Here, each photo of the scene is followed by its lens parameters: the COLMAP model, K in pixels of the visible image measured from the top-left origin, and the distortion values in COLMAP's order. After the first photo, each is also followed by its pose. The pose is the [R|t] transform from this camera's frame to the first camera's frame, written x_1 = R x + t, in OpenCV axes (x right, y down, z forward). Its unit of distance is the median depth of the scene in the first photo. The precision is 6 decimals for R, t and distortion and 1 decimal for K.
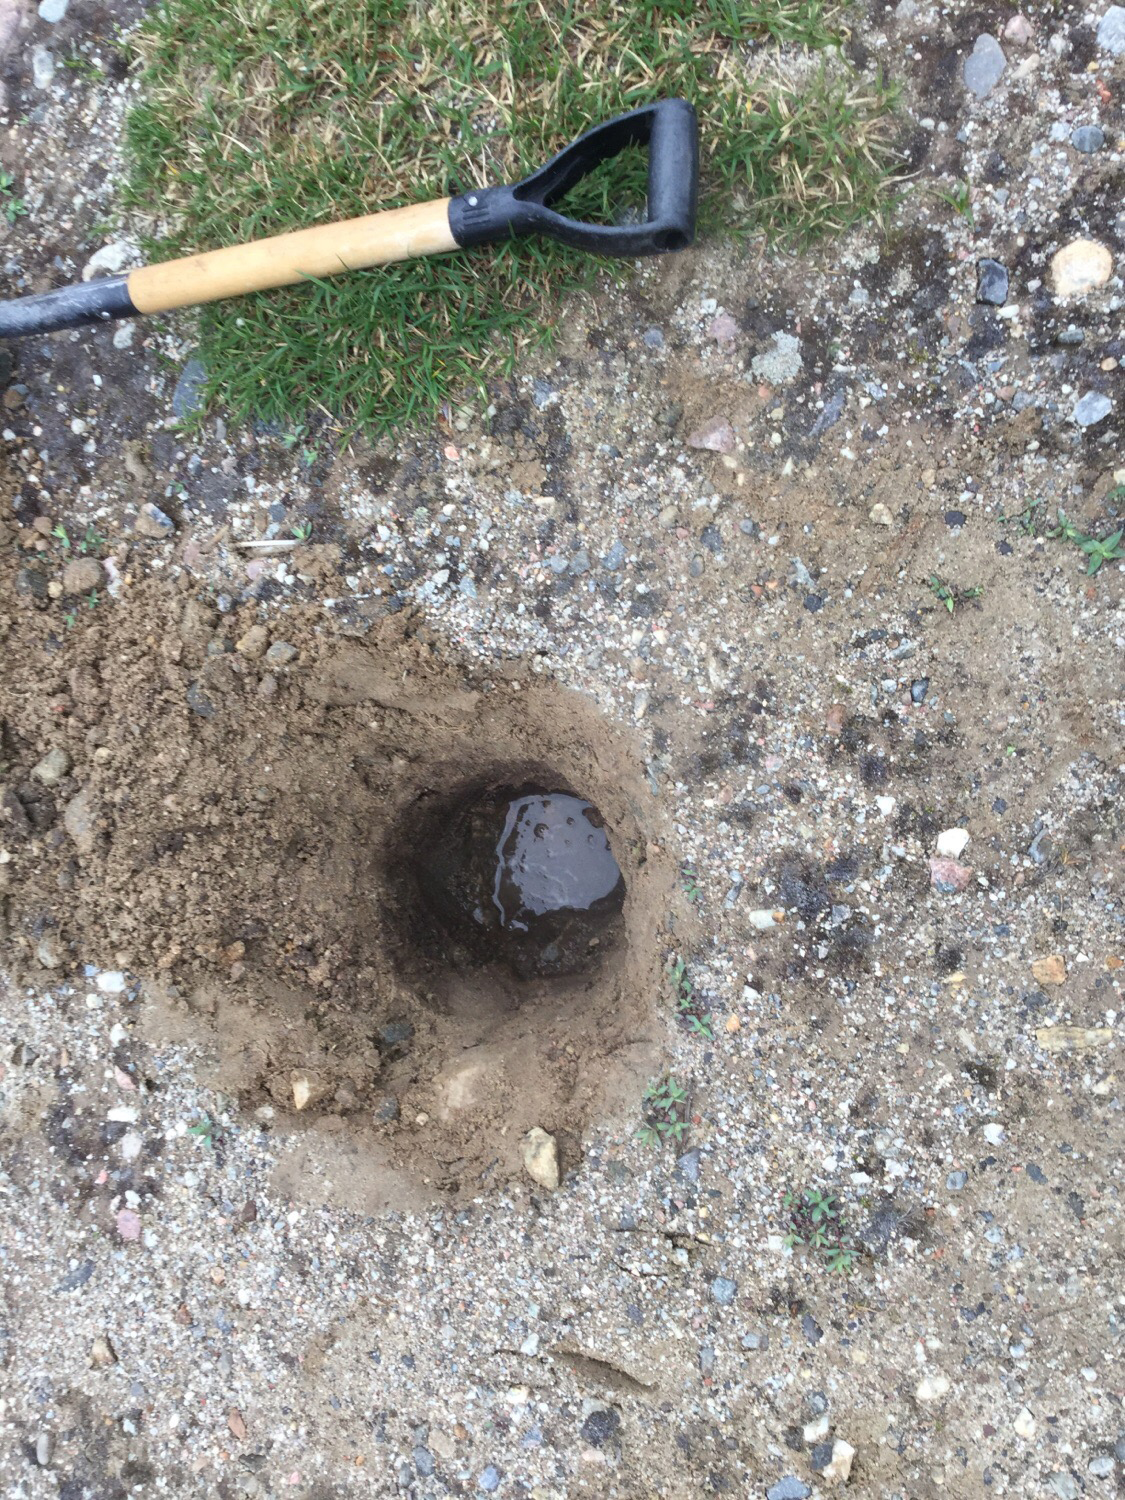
lens RADIAL K [[1356.1, 0, 562.5], [0, 1356.1, 750.0], [0, 0, 1]] dist [0.083519, -0.144495]
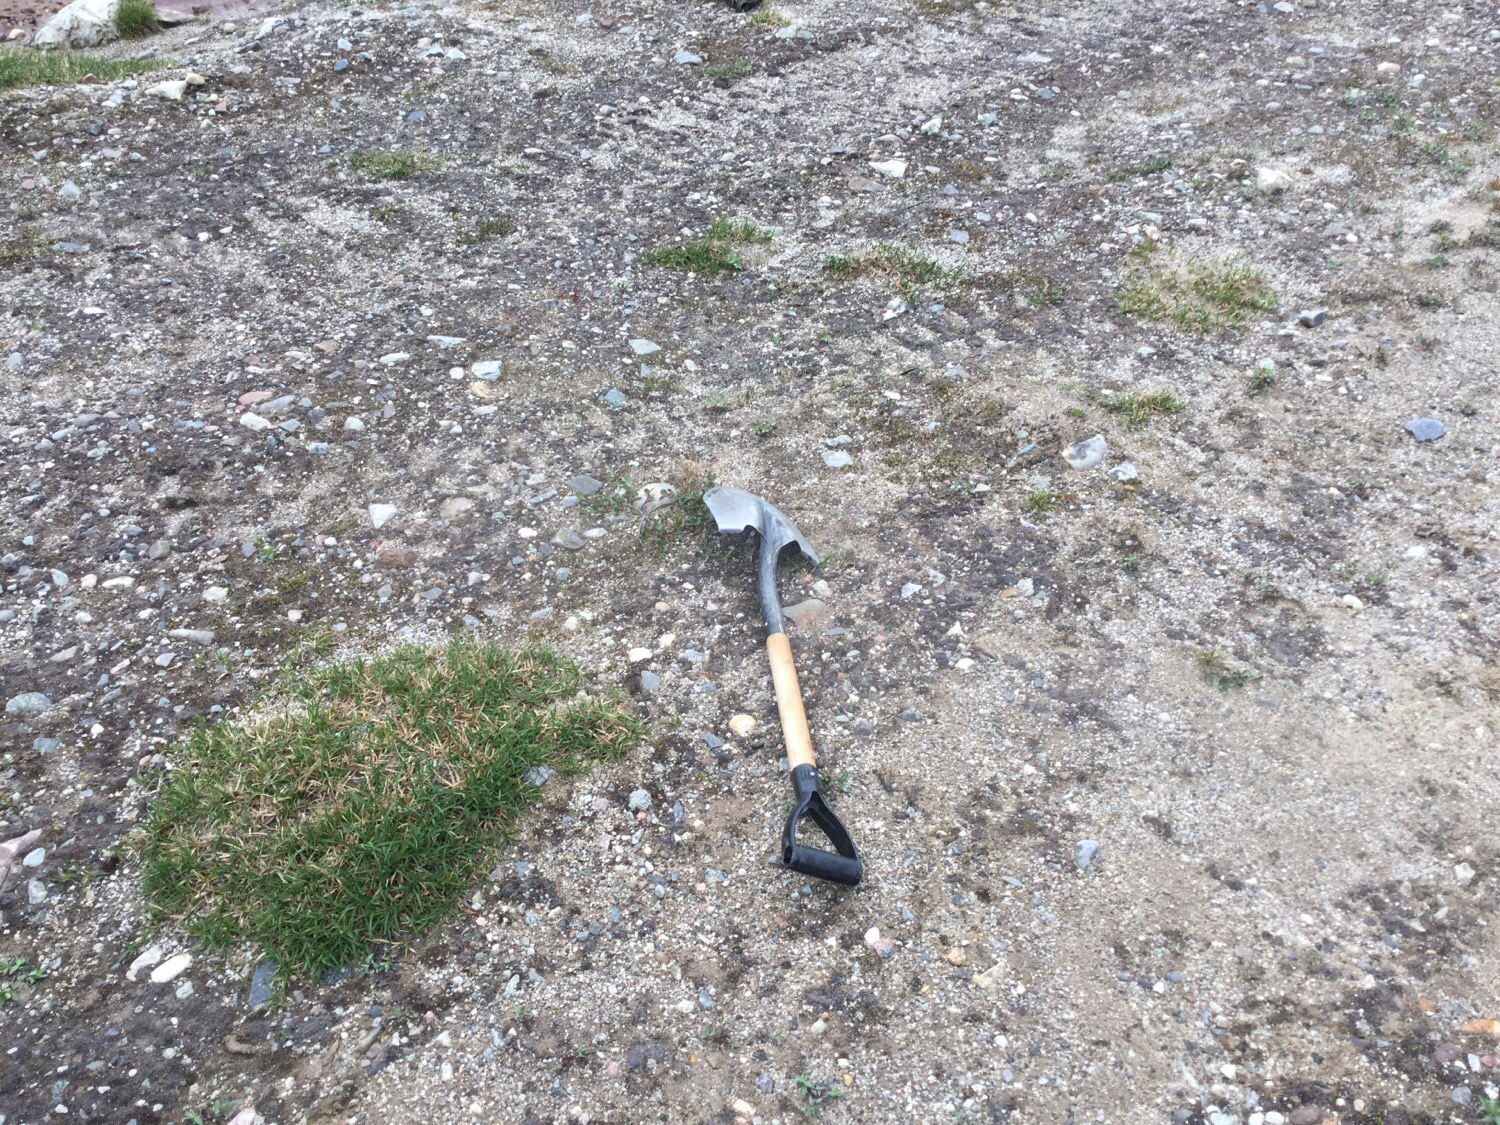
lens RADIAL K [[1356.1, 0, 750.0], [0, 1356.1, 562.5], [0, 0, 1]] dist [0.083519, -0.144495]
pose [[0.754188, -0.086210, 0.650975, -0.924732], [0.584864, 0.538911, -0.606225, 0.766414], [-0.298555, 0.837939, 0.456861, -0.169452]]
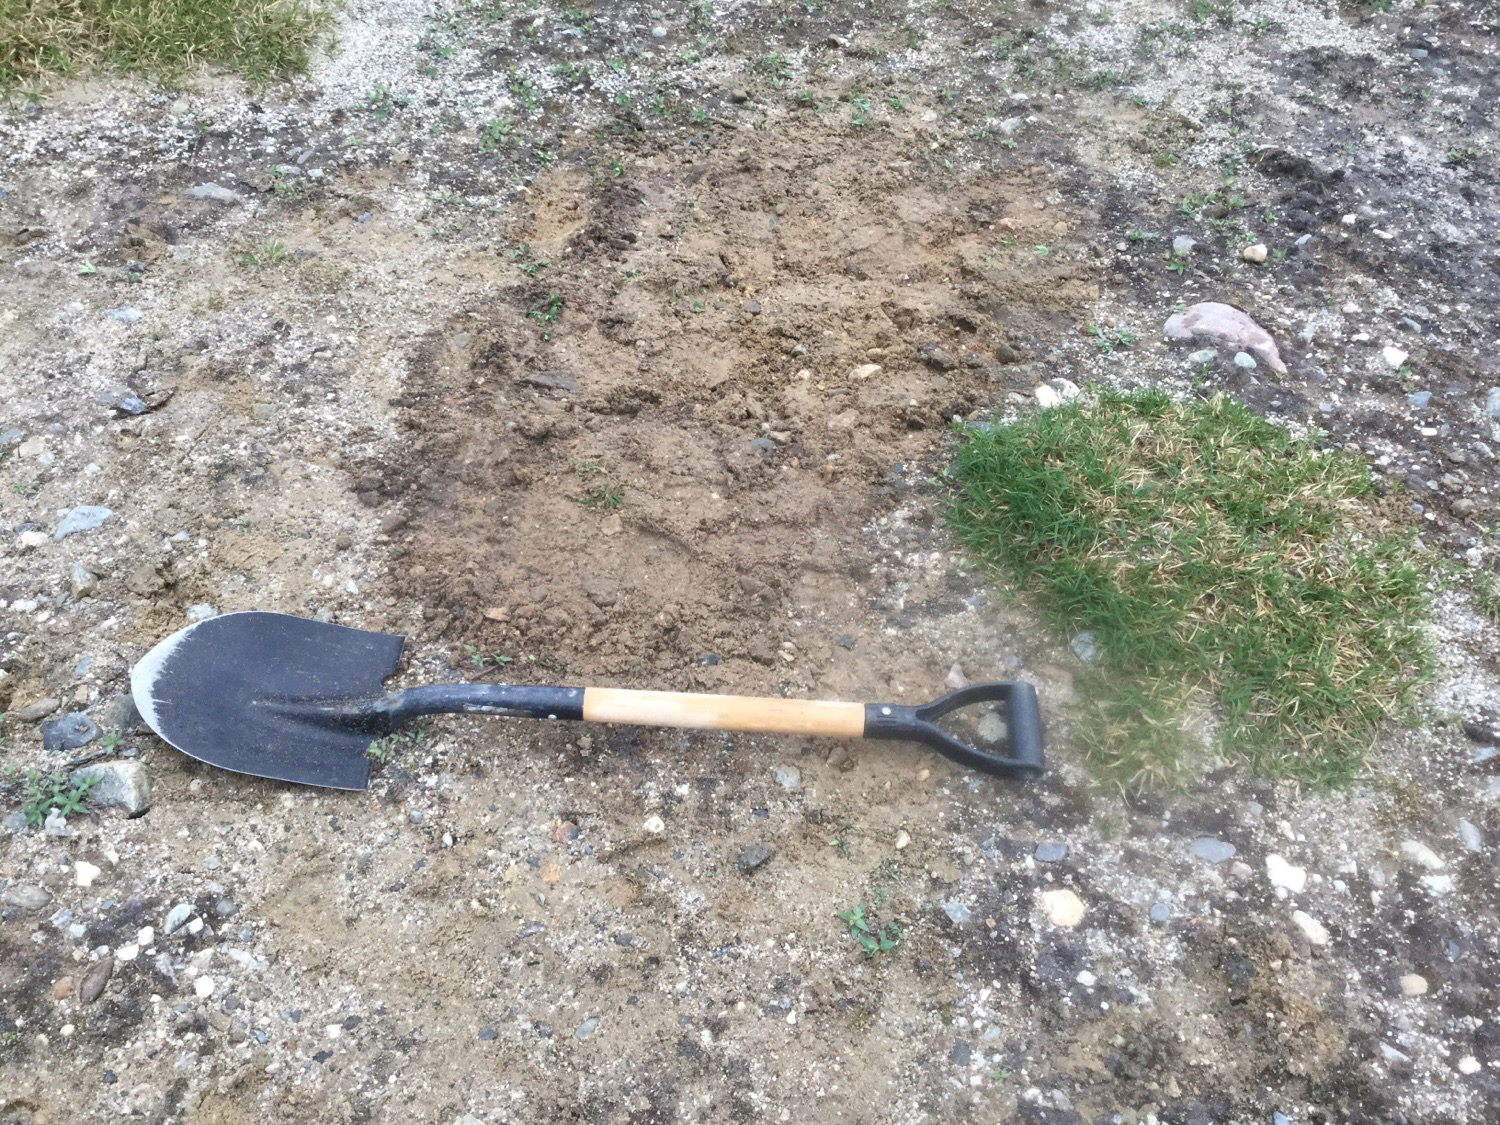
lens RADIAL K [[1356.1, 0, 750.0], [0, 1356.1, 562.5], [0, 0, 1]] dist [0.083519, -0.144495]
pose [[-0.016148, 0.899613, -0.436389, 0.641044], [-0.996826, 0.019544, 0.077176, -0.145953], [0.077958, 0.436250, 0.896442, -0.381092]]
